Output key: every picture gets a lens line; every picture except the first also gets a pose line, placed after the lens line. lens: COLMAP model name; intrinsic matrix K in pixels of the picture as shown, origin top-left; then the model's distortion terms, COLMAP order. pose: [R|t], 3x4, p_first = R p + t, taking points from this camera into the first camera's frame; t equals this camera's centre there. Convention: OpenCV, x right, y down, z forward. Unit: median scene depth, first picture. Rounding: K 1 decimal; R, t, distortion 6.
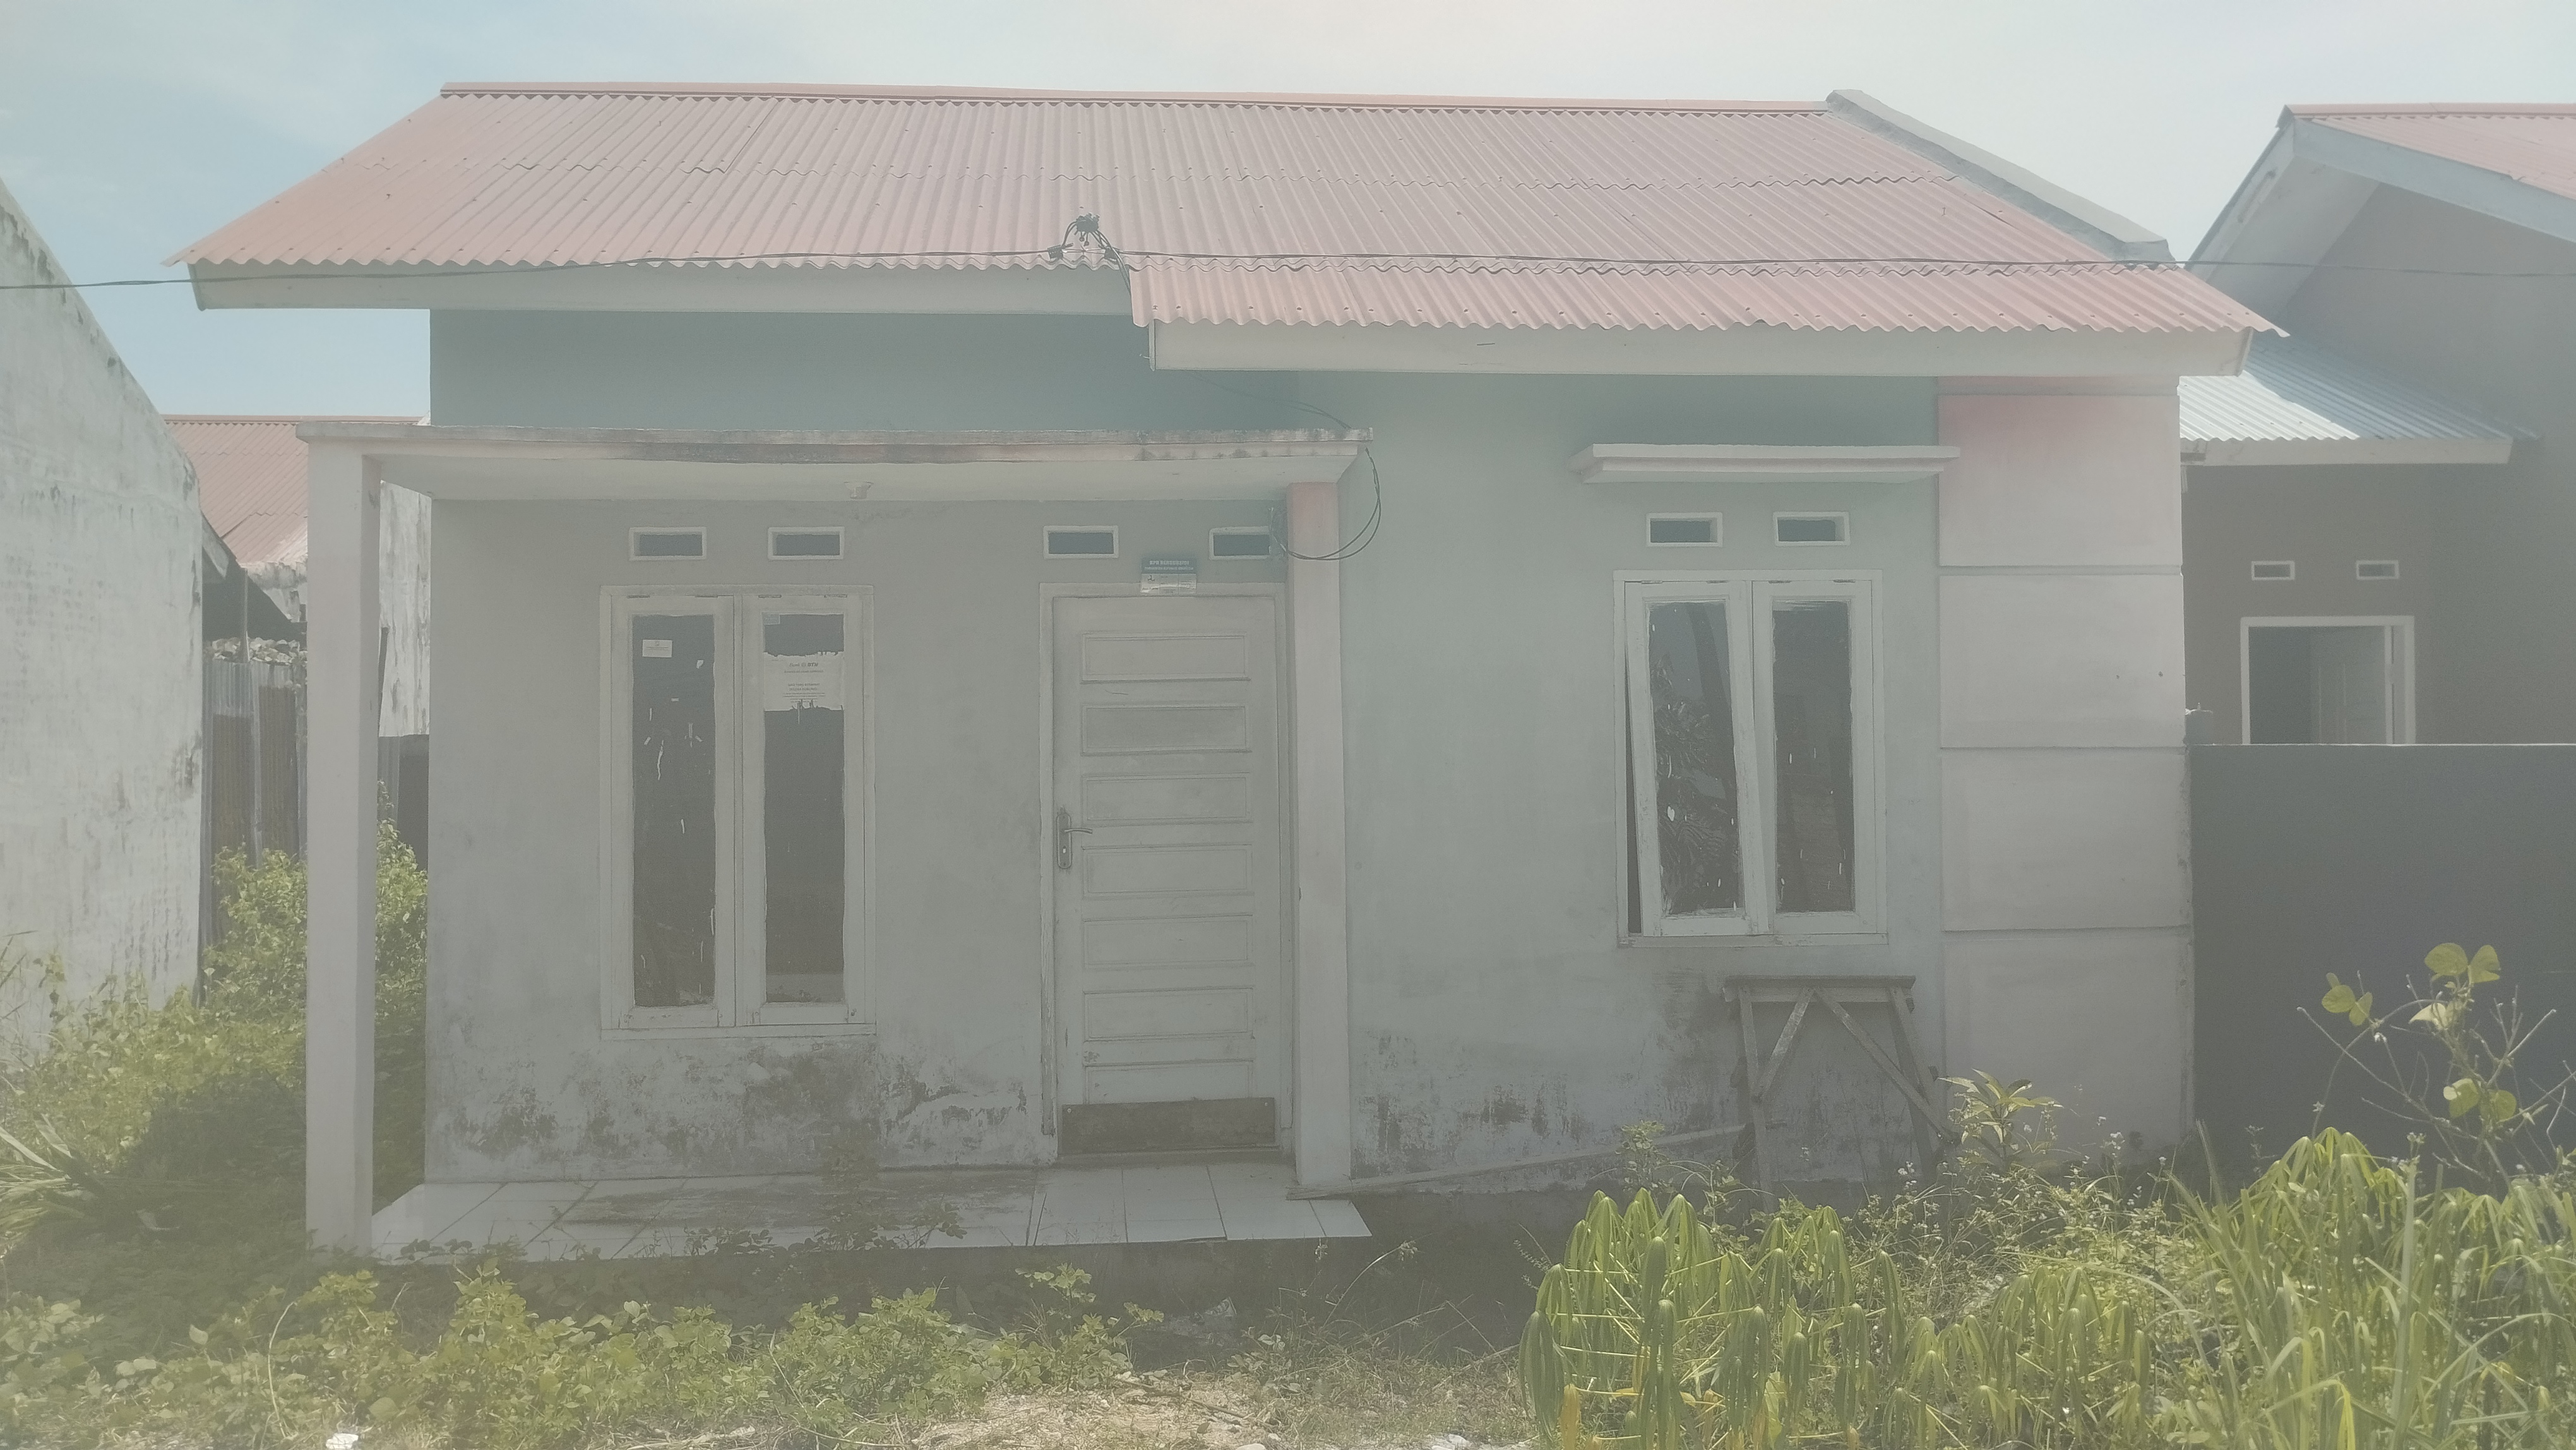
lens RADIAL K [[2115.2, 0, 1288.0], [0, 2115.2, 725.0], [0, 0, 1]] dist [0.025931, -0.006400]
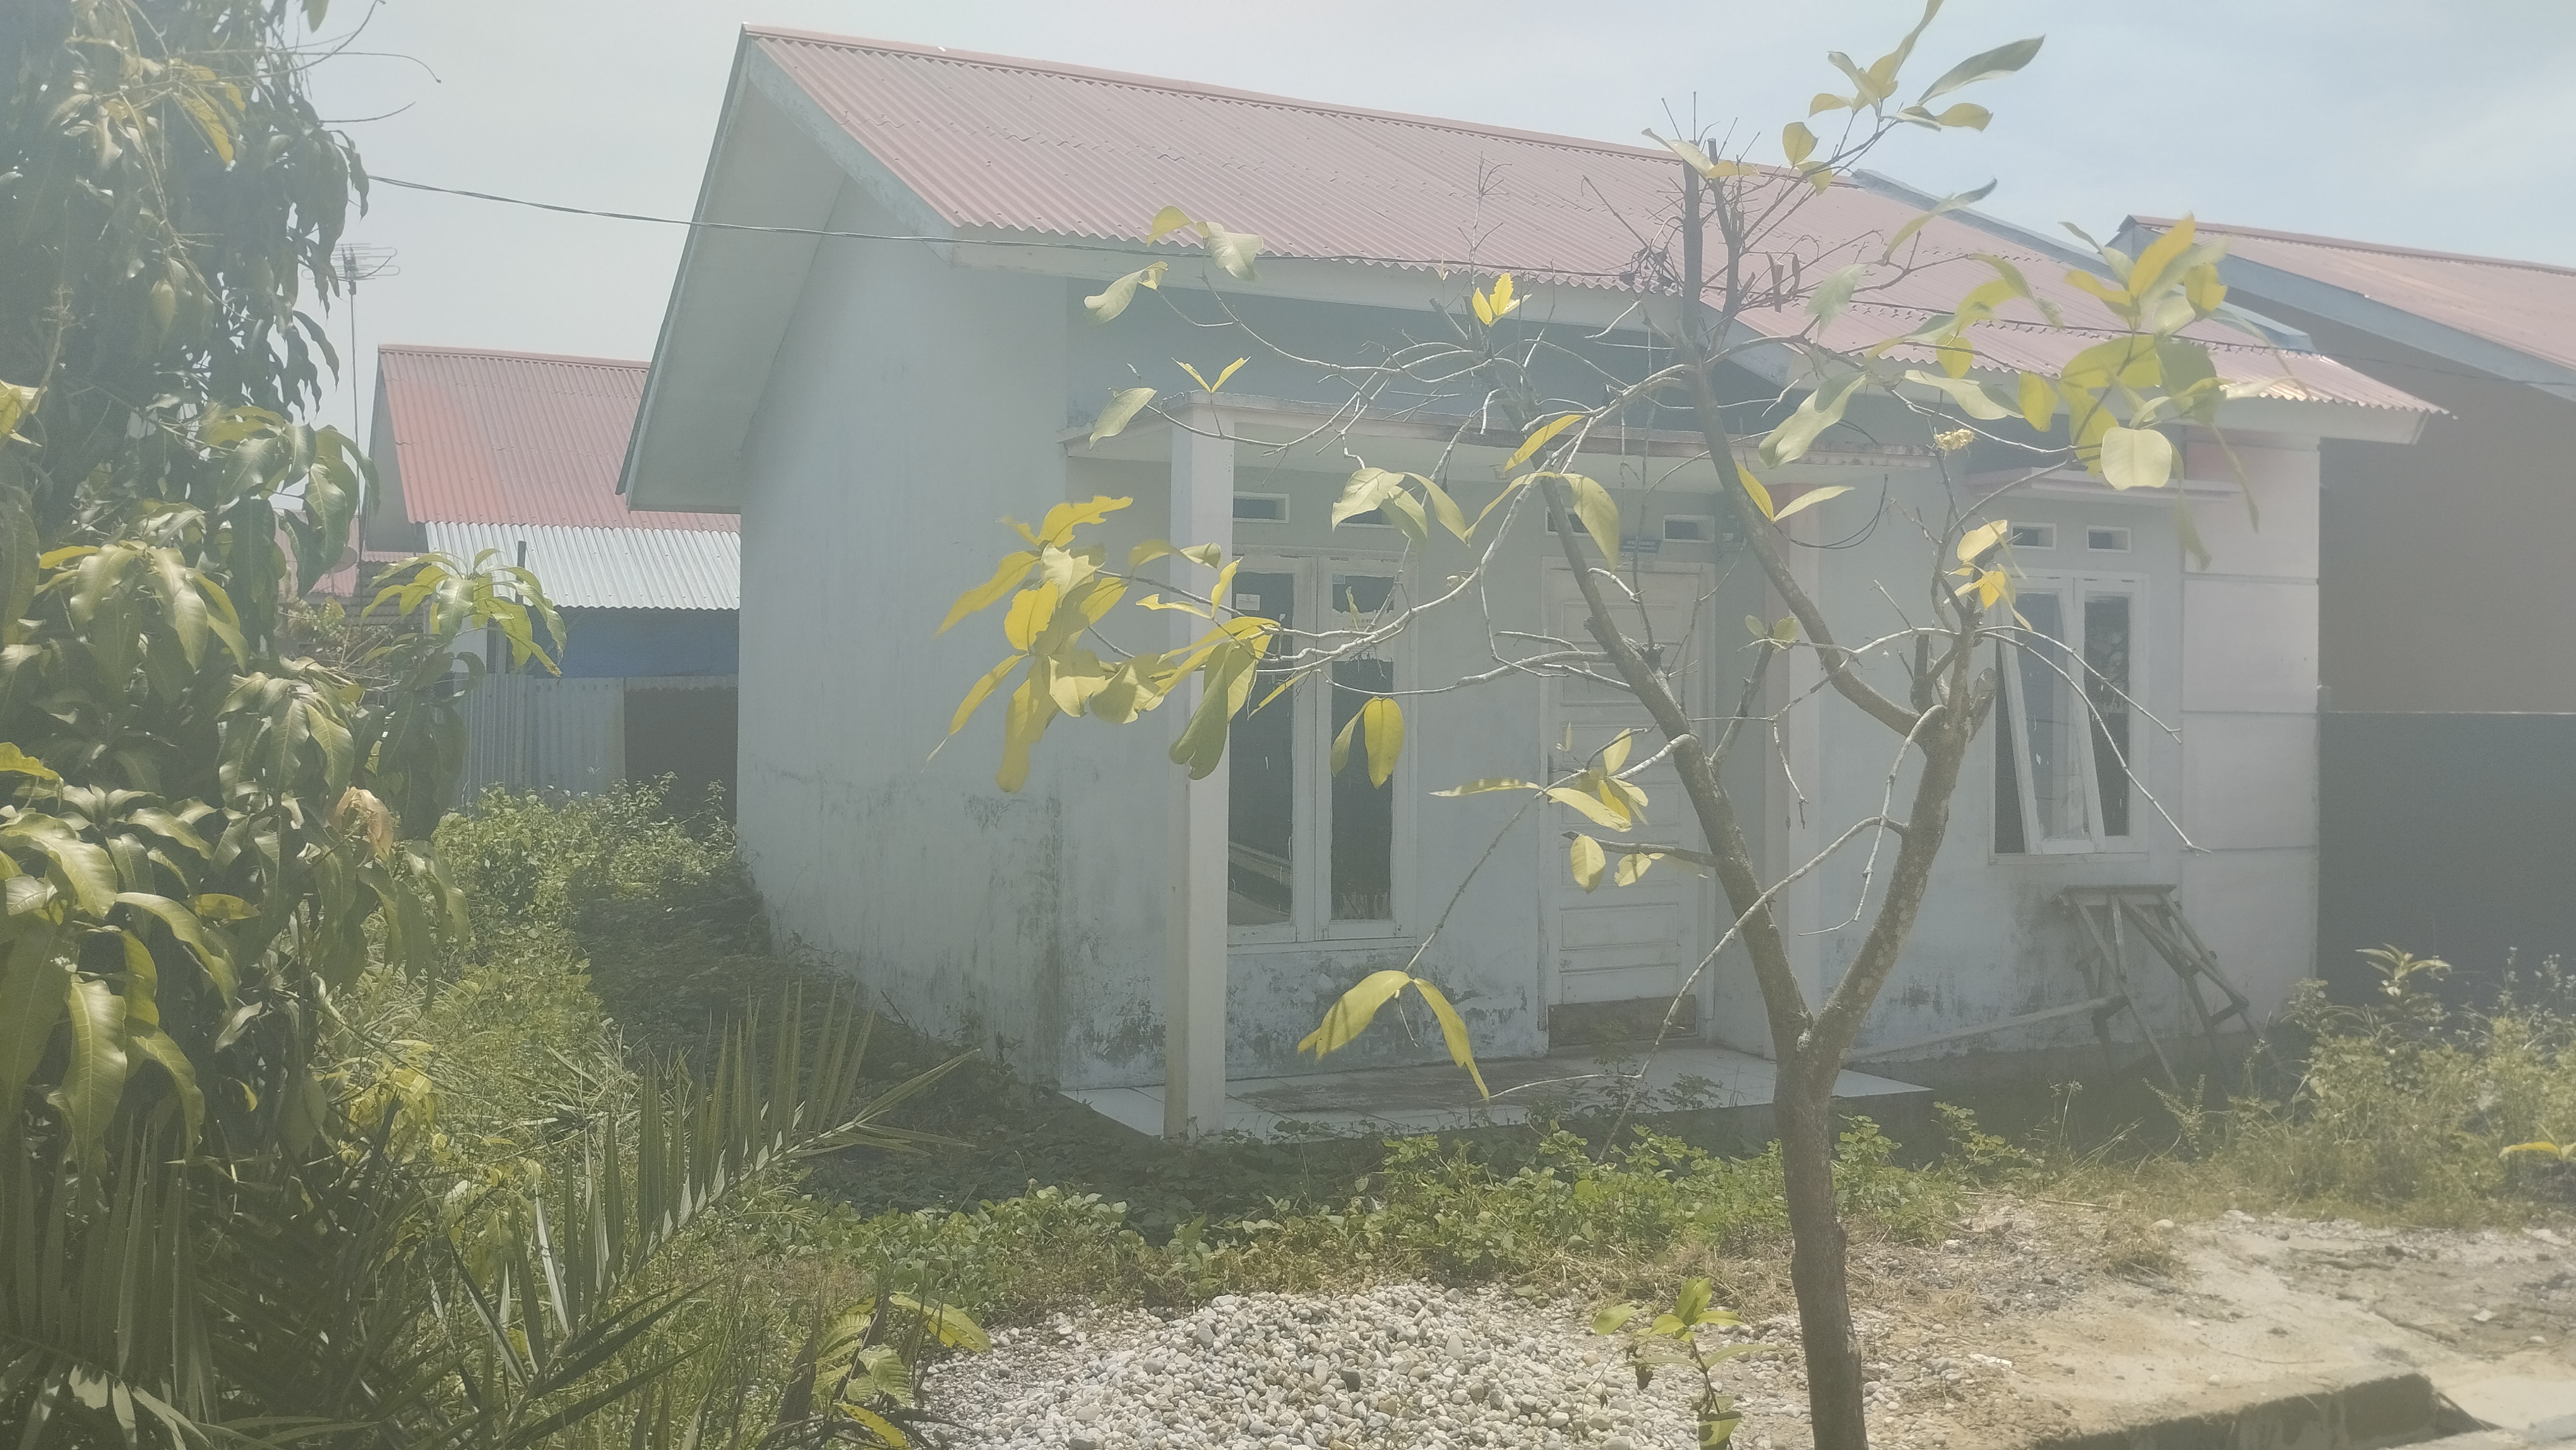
lens RADIAL K [[2133.7, 0, 1288.0], [0, 2133.7, 725.0], [0, 0, 1]] dist [0.010724, 0.001758]
pose [[0.939241, 0.015027, 0.342931, -0.660205], [-0.020601, 0.999708, 0.012616, 0.013854], [-0.342641, -0.018914, 0.939276, -0.052244]]
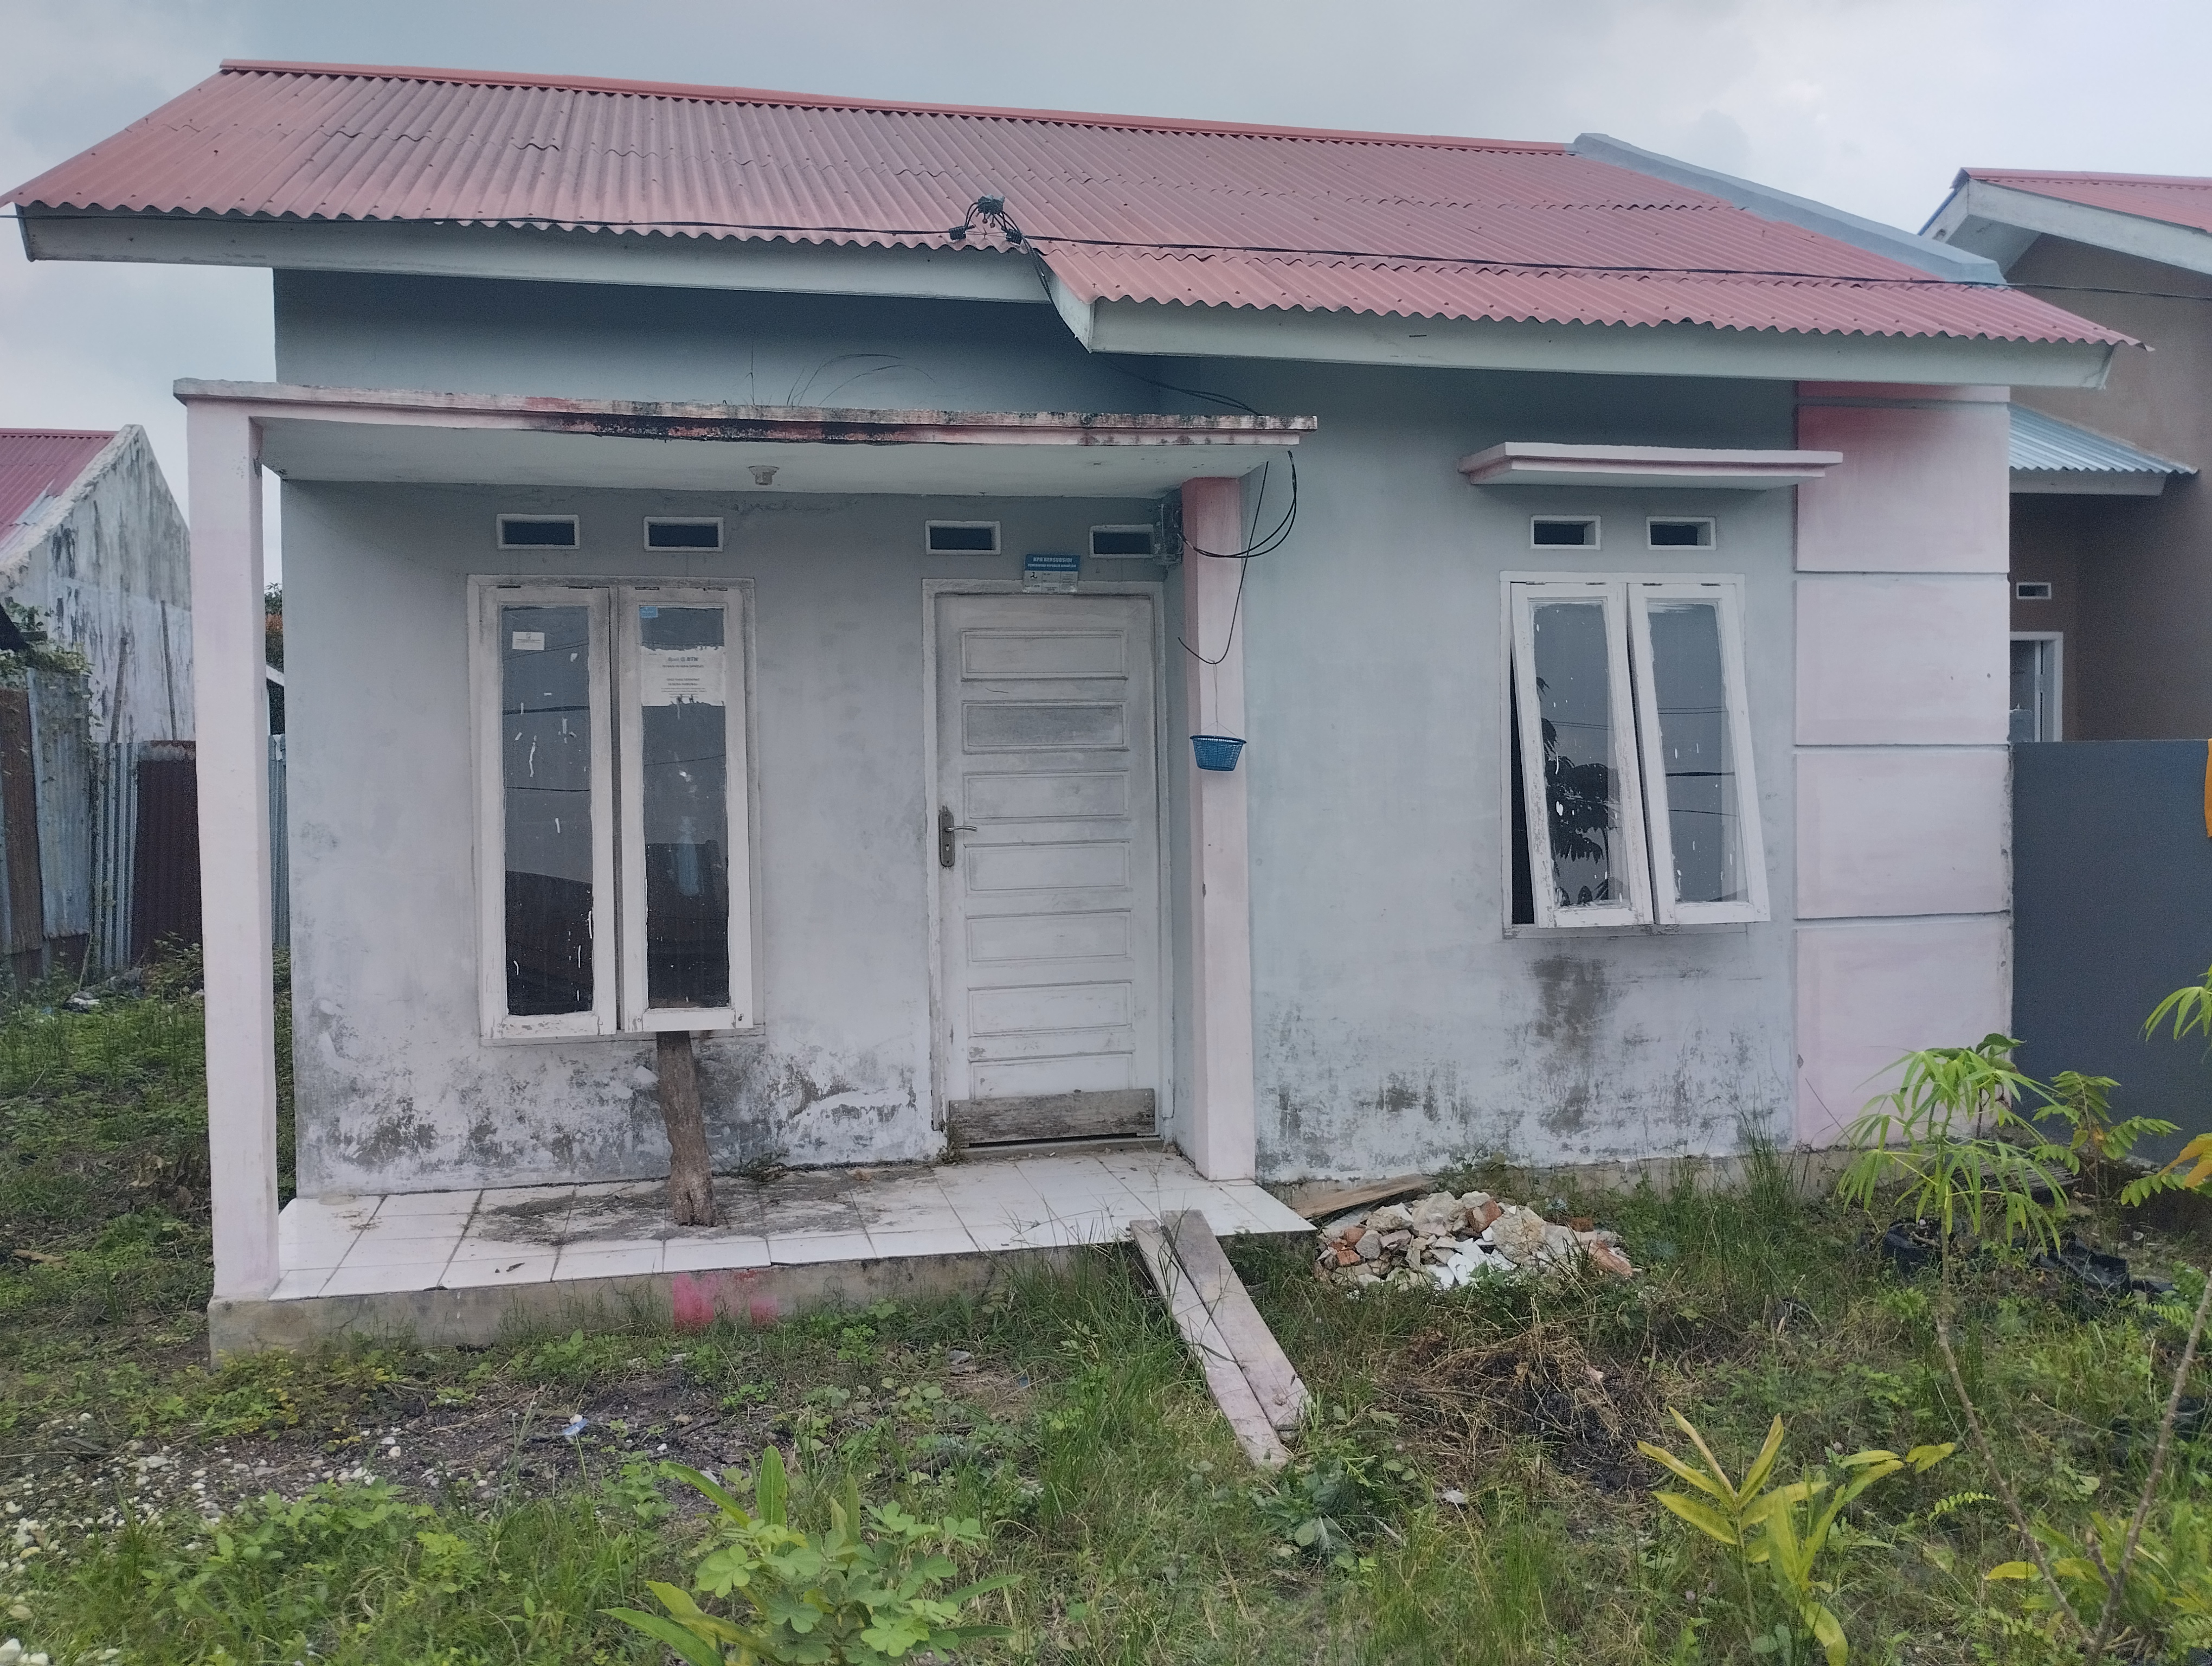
lens RADIAL K [[1824.3, 0, 1106.0], [0, 1824.3, 833.0], [0, 0, 1]] dist [0.022918, -0.016363]
pose [[0.991978, -0.005391, 0.126298, -0.145146], [-0.001333, 0.998589, 0.053094, 0.006610], [-0.126406, -0.052836, 0.990571, 0.141762]]
